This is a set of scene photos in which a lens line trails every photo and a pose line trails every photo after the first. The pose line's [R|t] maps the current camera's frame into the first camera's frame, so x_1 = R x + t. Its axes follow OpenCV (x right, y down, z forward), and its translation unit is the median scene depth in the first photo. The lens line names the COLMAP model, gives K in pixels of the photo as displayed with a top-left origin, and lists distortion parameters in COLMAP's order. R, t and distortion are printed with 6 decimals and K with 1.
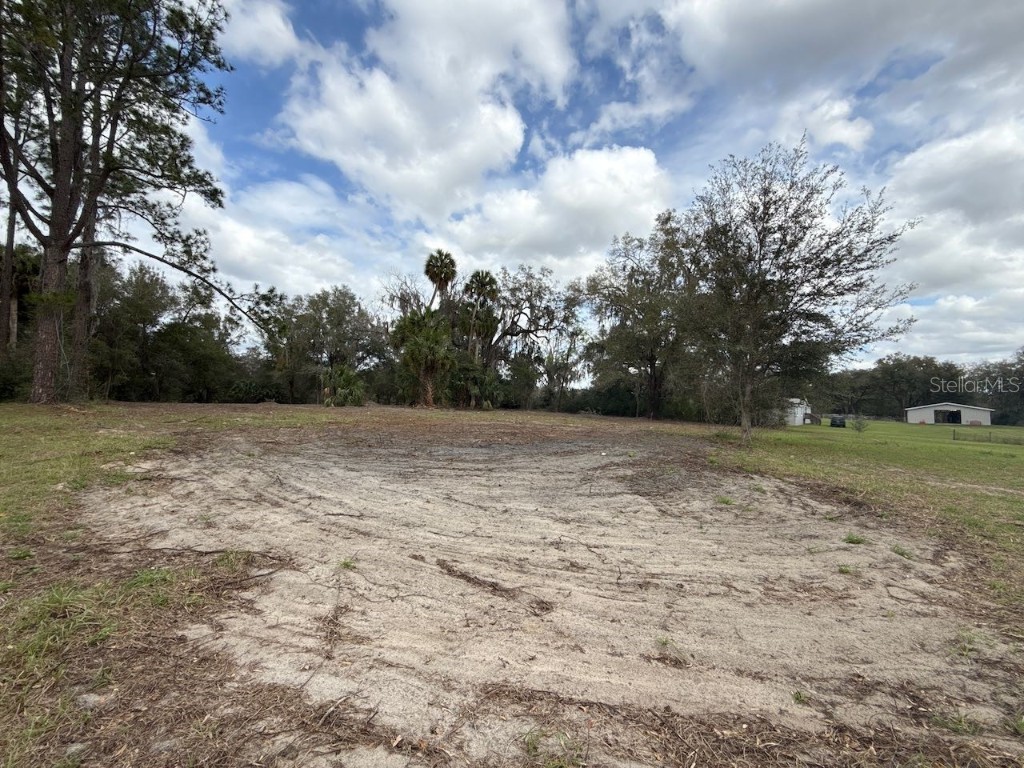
lens RADIAL K [[404.6, 0, 505.4], [0, 404.6, 385.8], [0, 0, 1]] dist [0.003204, 0.000314]
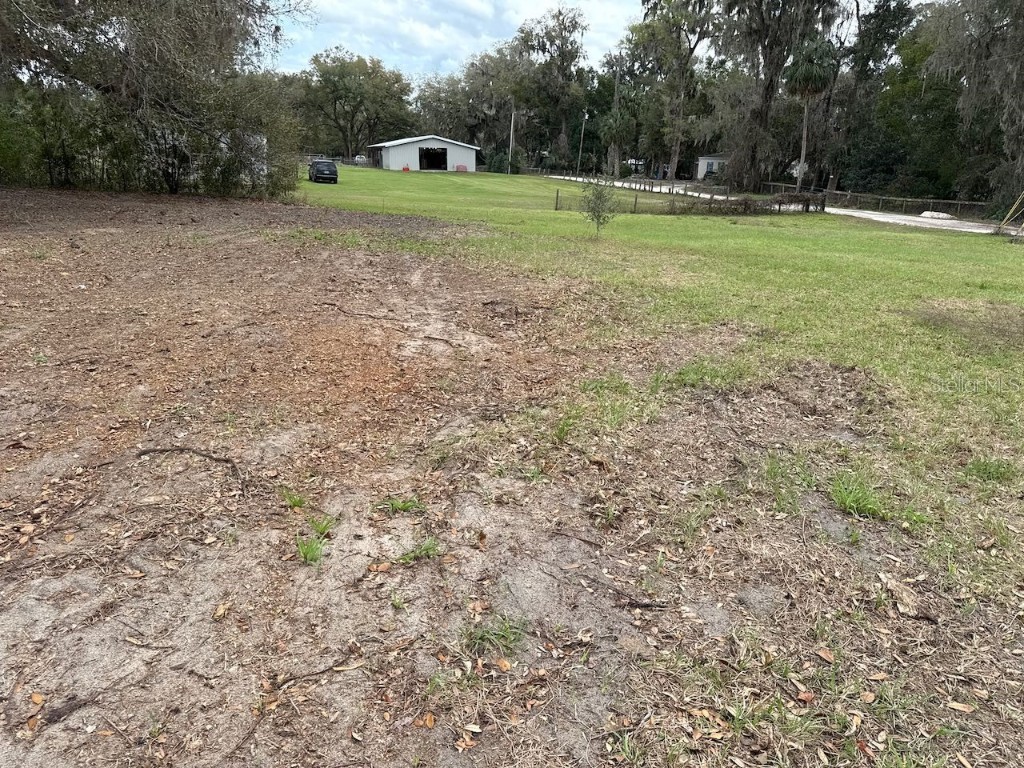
lens RADIAL K [[723.2, 0, 508.5], [0, 723.2, 374.1], [0, 0, 1]] dist [0.060741, -0.065972]
pose [[0.526353, -0.245670, 0.814002, 0.223835], [-0.062719, 0.943523, 0.325316, 0.026383], [-0.847950, -0.222285, 0.481217, 0.425117]]
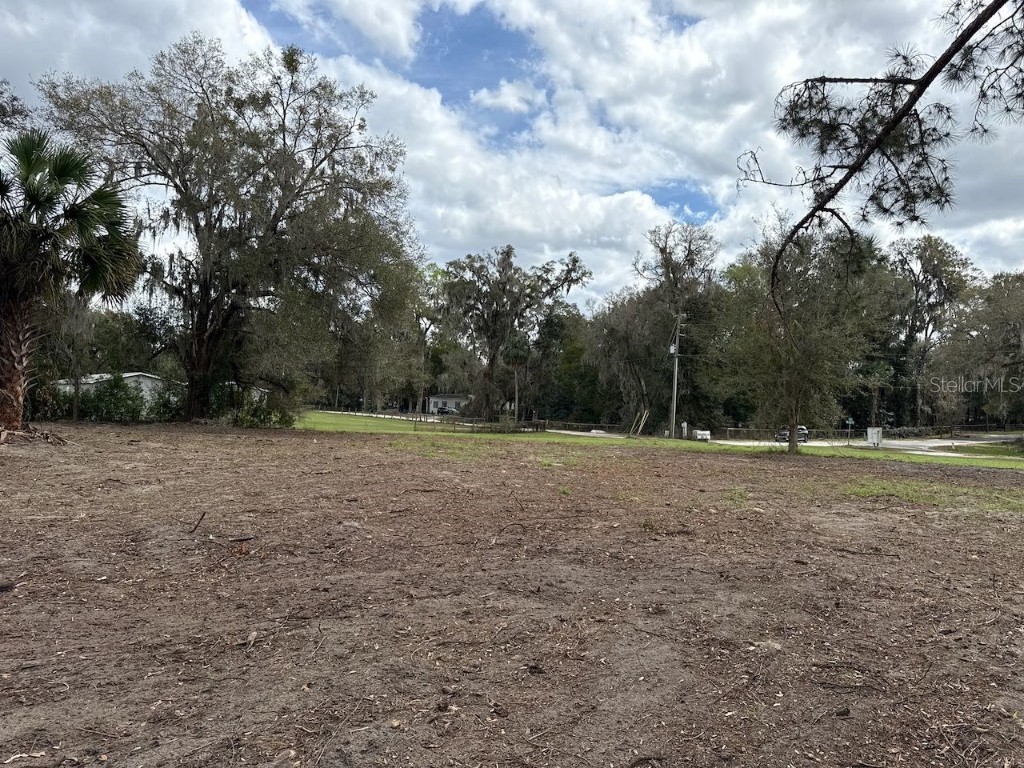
lens RADIAL K [[723.2, 0, 510.8], [0, 723.2, 384.9], [0, 0, 1]] dist [0.060741, -0.065972]
pose [[0.099563, 0.000936, 0.995031, -0.462908], [-0.073857, 0.997248, 0.006452, -0.004644], [-0.992286, -0.074133, 0.099358, 0.503029]]
